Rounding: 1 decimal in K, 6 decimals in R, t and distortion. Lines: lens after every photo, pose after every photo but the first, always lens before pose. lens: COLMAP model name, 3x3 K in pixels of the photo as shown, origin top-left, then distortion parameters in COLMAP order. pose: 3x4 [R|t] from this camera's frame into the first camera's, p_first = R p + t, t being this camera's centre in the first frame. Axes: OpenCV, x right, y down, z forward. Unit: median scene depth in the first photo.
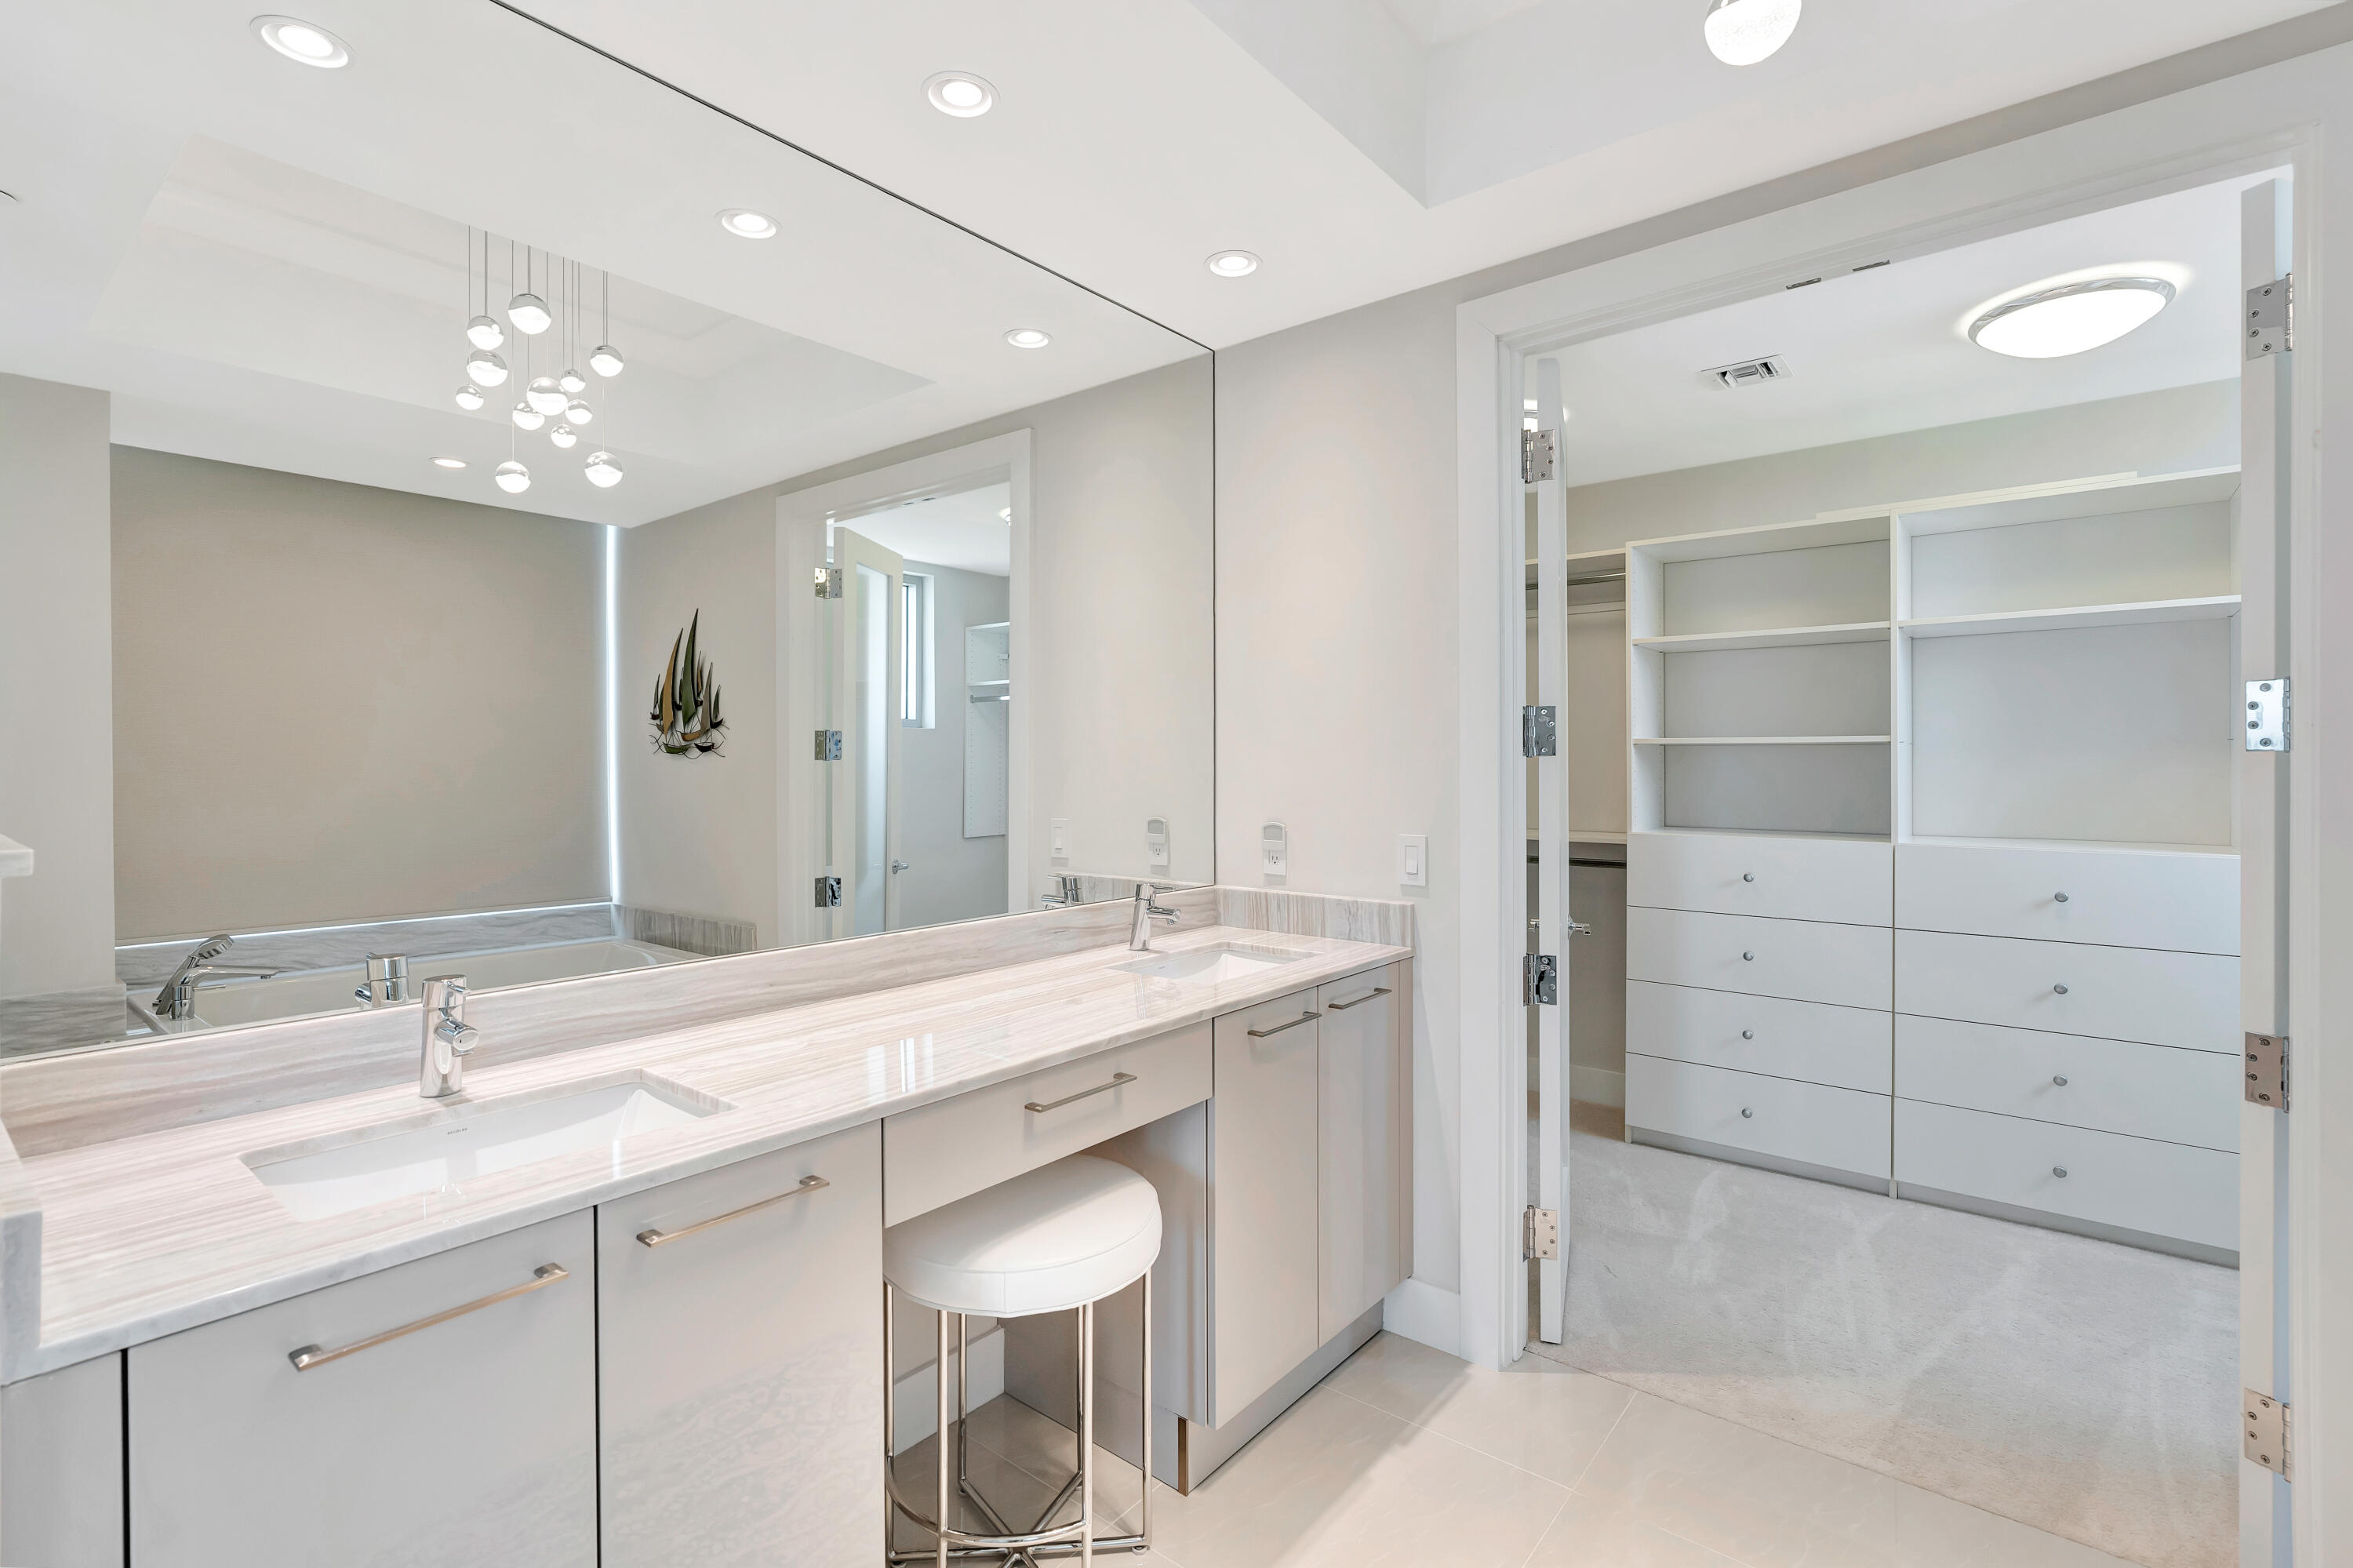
lens RADIAL K [[1079.7, 0, 1163.2], [0, 1079.7, 770.1], [0, 0, 1]] dist [-0.006271, 0.003466]
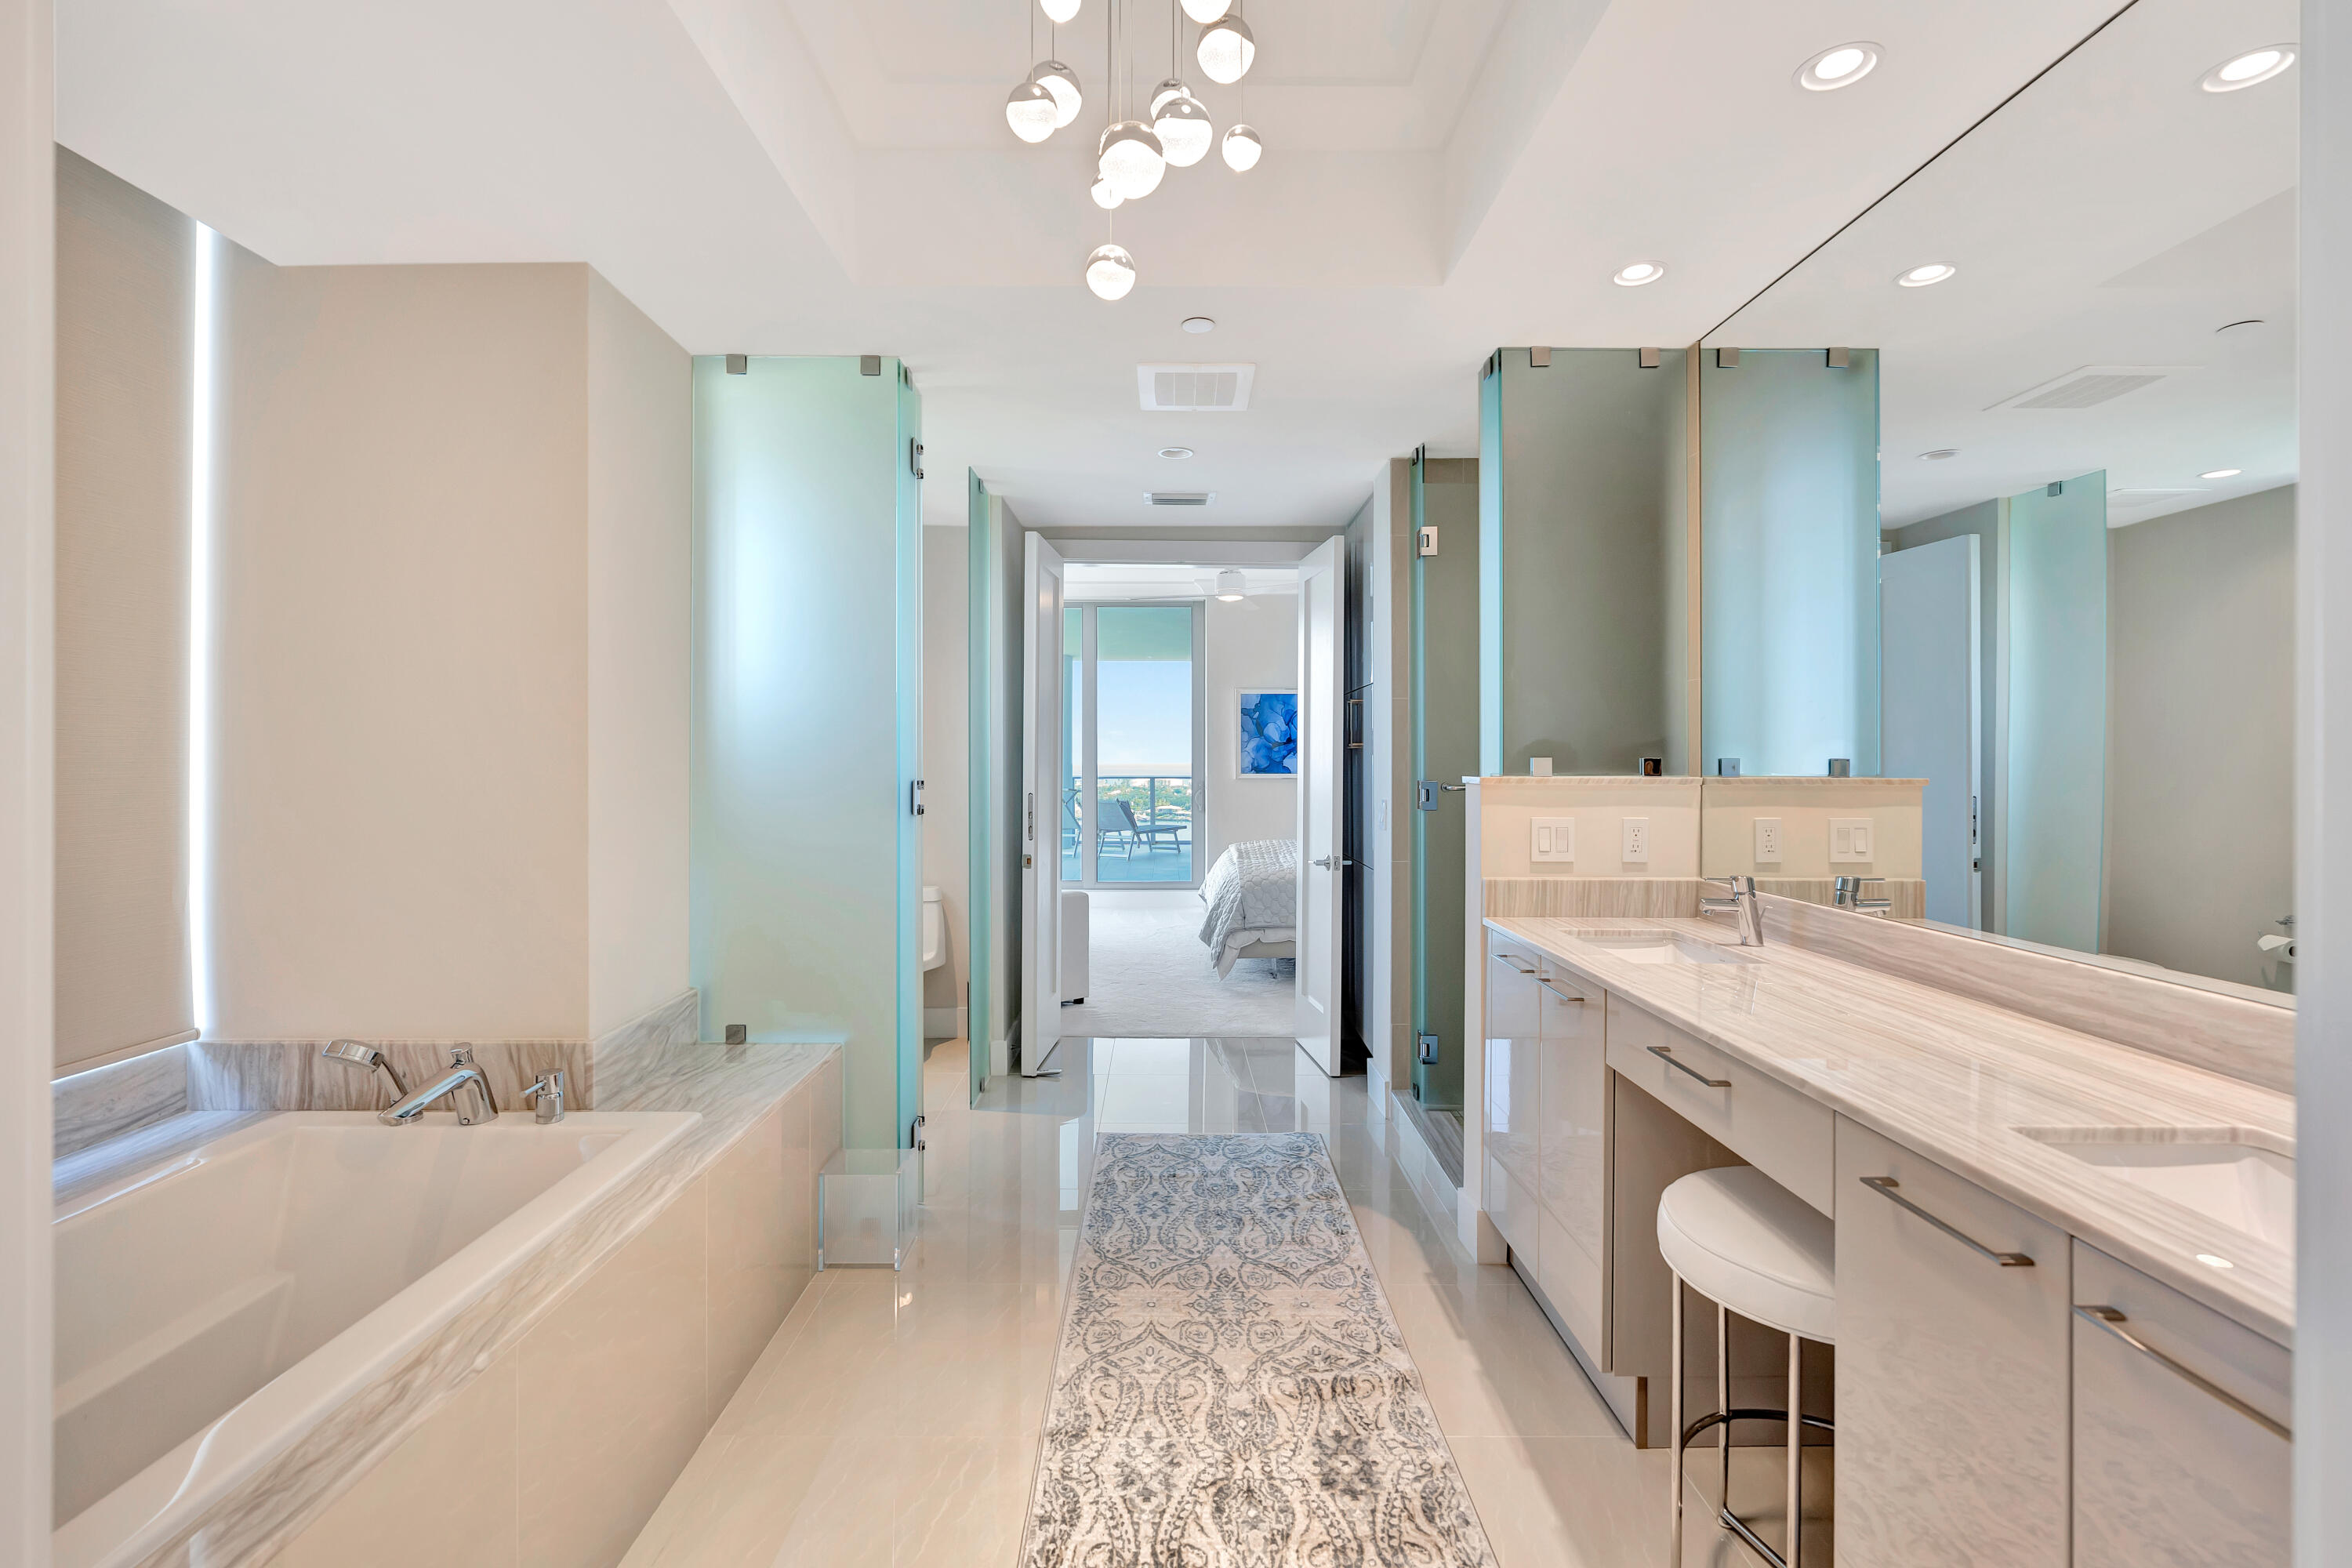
lens RADIAL K [[1079.2, 0, 1198.8], [0, 1079.2, 774.7], [0, 0, 1]] dist [-0.006271, 0.003466]
pose [[-0.755564, 0.009091, -0.655012, 0.623017], [-0.005529, 0.999780, 0.020253, -0.001068], [0.655051, 0.018924, -0.755347, 0.954703]]
